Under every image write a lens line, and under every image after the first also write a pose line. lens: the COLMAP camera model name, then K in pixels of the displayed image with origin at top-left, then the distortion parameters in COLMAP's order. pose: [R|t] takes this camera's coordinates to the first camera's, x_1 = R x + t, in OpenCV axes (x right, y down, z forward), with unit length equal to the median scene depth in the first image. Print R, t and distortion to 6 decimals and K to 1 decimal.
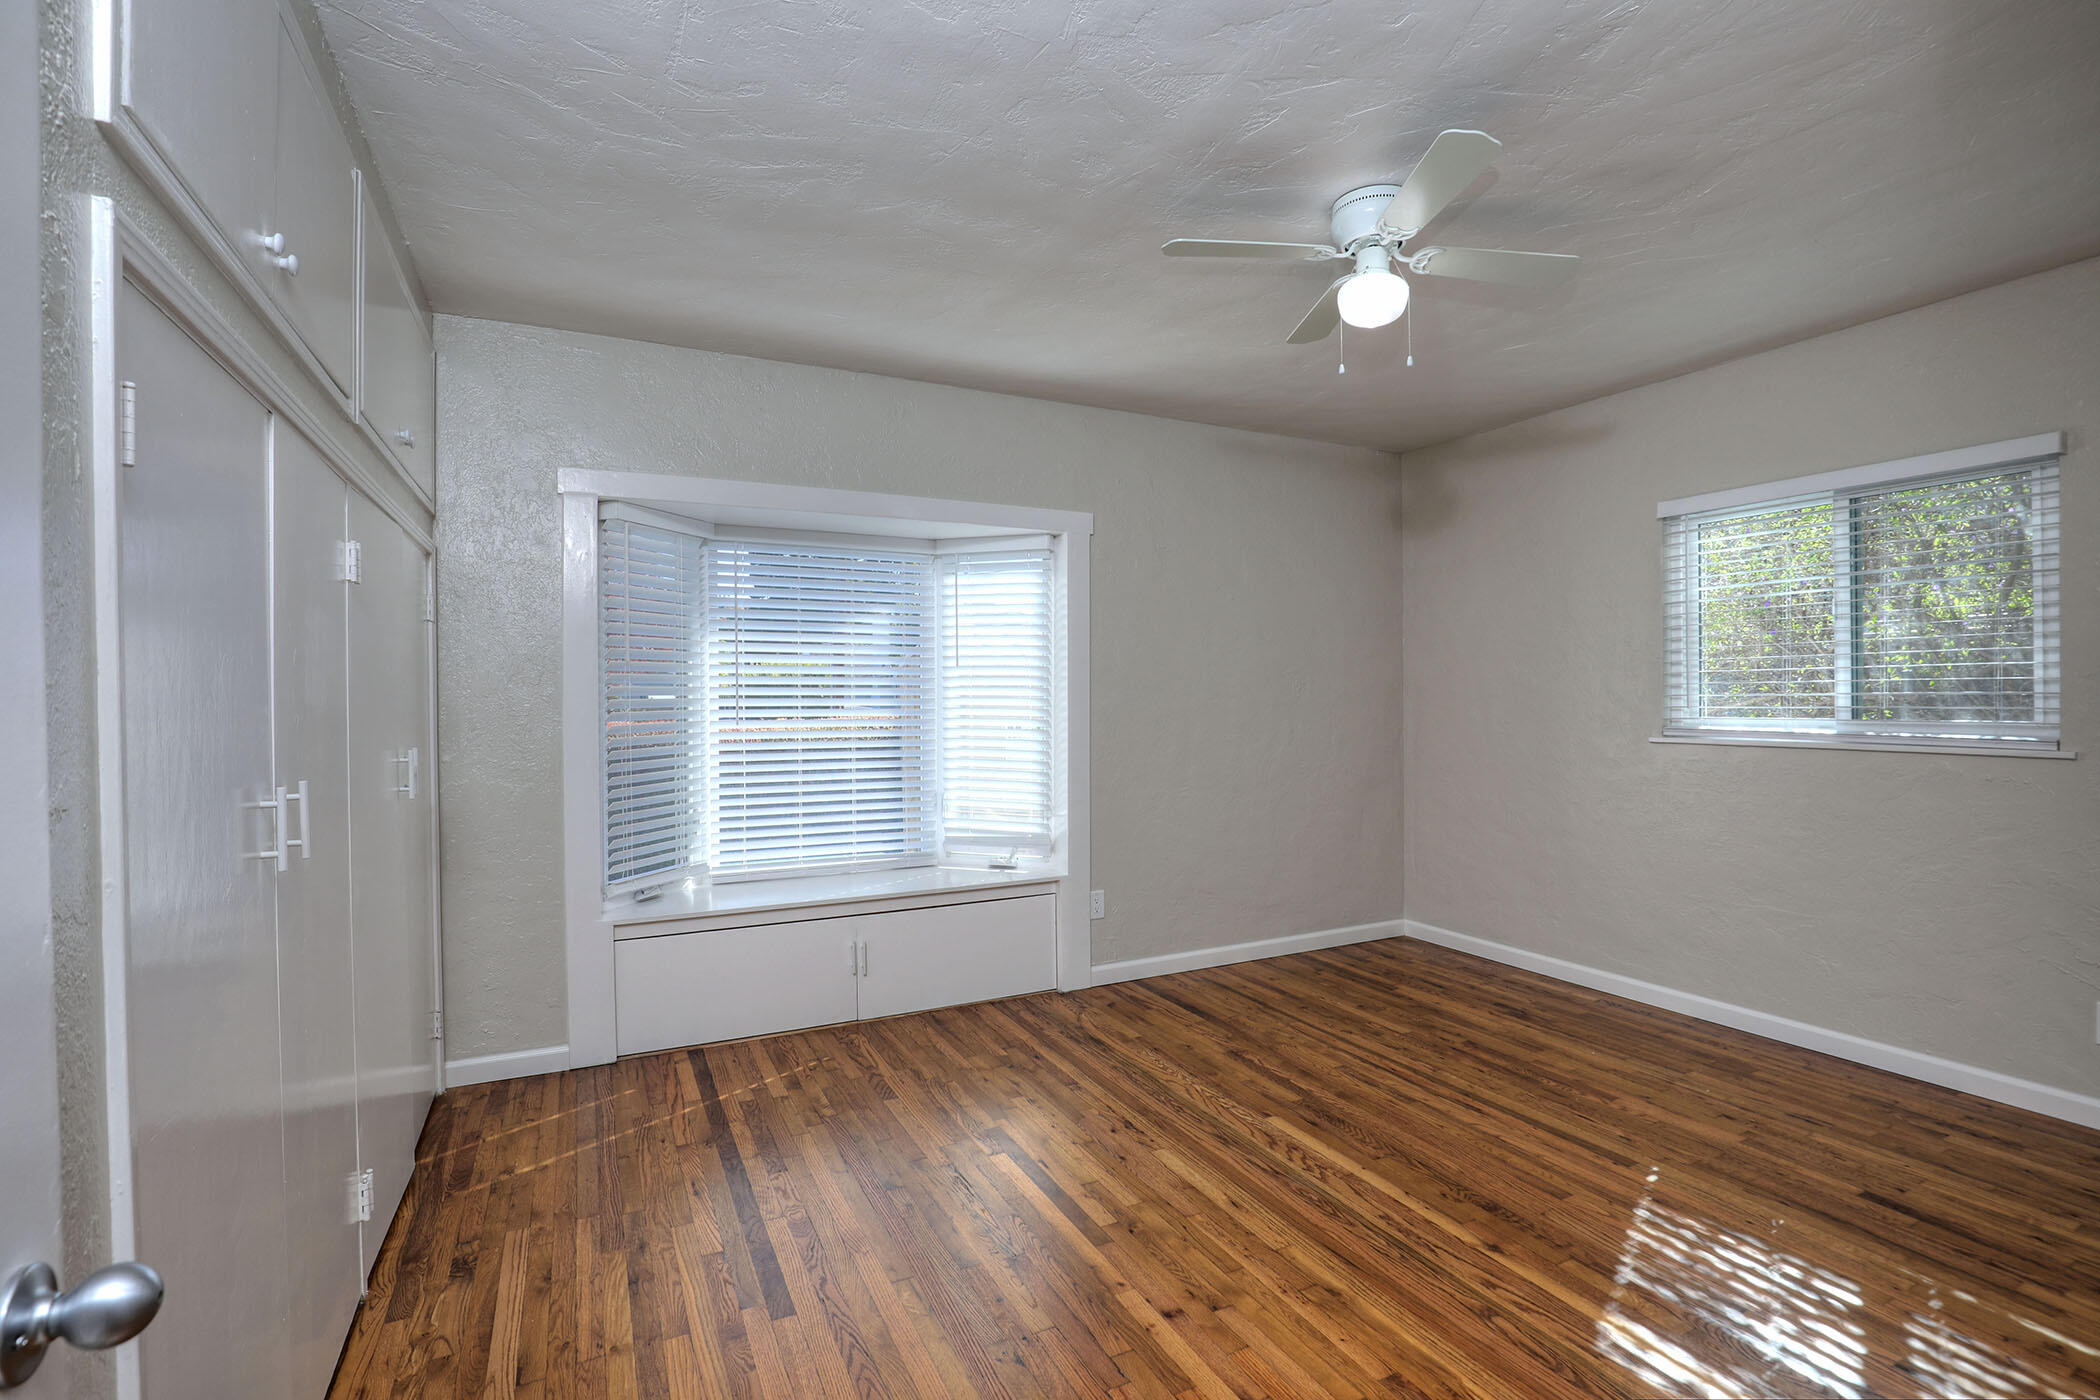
lens RADIAL K [[987.1, 0, 1050.9], [0, 987.1, 702.6], [0, 0, 1]] dist [-0.035385, 0.005537]
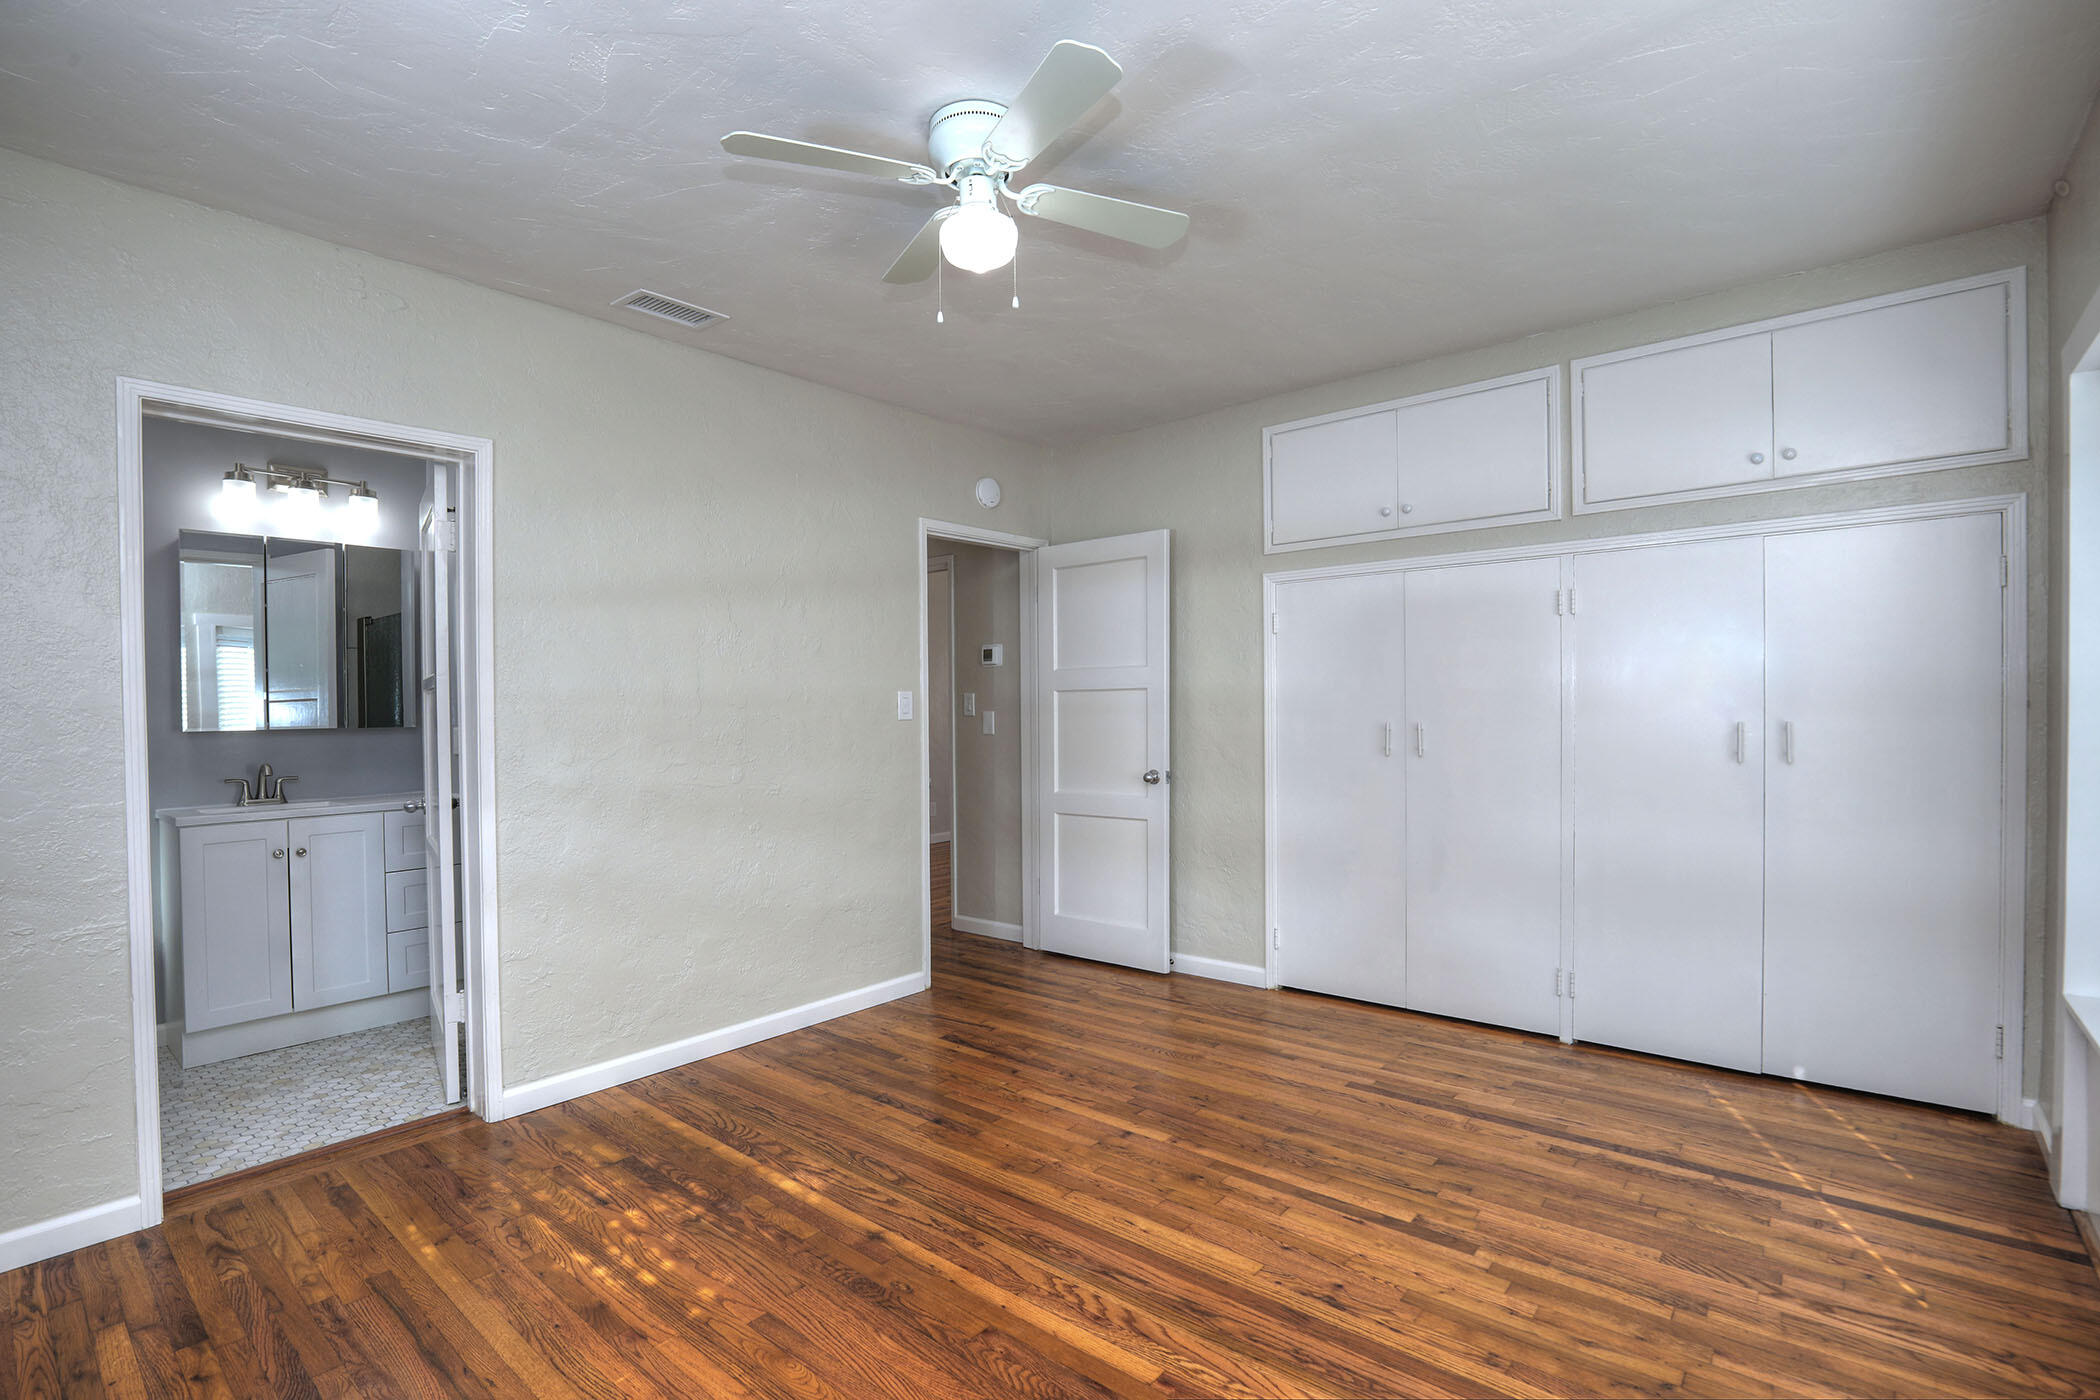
lens RADIAL K [[987.1, 0, 1056.5], [0, 987.1, 705.8], [0, 0, 1]] dist [-0.035385, 0.005537]
pose [[-0.921321, 0.024129, -0.388053, 0.584979], [0.021431, 0.999707, 0.011280, 0.001140], [0.388211, 0.002076, -0.921568, 1.772823]]
